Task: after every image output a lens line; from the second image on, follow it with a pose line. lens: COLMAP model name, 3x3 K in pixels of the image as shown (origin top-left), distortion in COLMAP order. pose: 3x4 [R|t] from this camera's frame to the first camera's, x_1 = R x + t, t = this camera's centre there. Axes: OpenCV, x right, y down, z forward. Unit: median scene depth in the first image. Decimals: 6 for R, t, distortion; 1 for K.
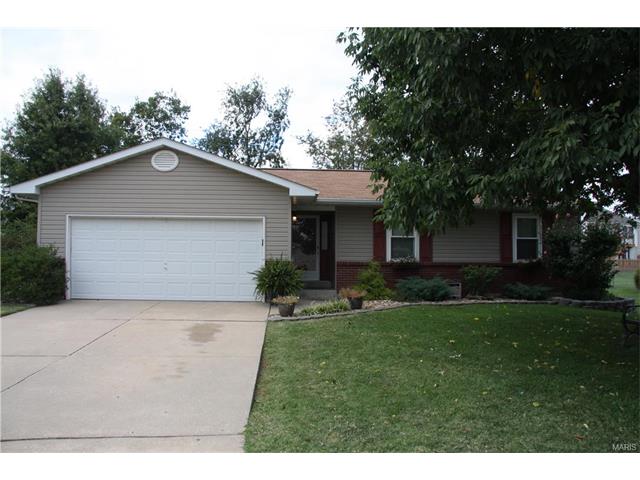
lens RADIAL K [[504.1, 0, 320.4], [0, 504.1, 241.7], [0, 0, 1]] dist [-0.135695, 0.082977]
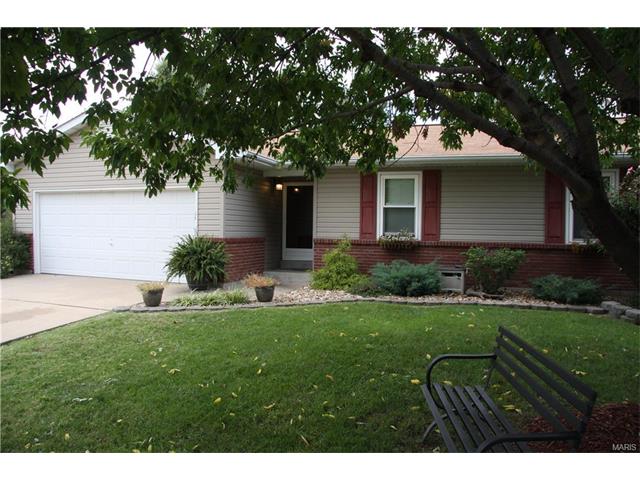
lens RADIAL K [[504.1, 0, 319.5], [0, 504.1, 240.7], [0, 0, 1]] dist [-0.135695, 0.082977]
pose [[0.908720, 0.012853, -0.417208, 0.403990], [0.008935, 0.998698, 0.050228, 0.002539], [0.417310, -0.049371, 0.907422, 0.297213]]
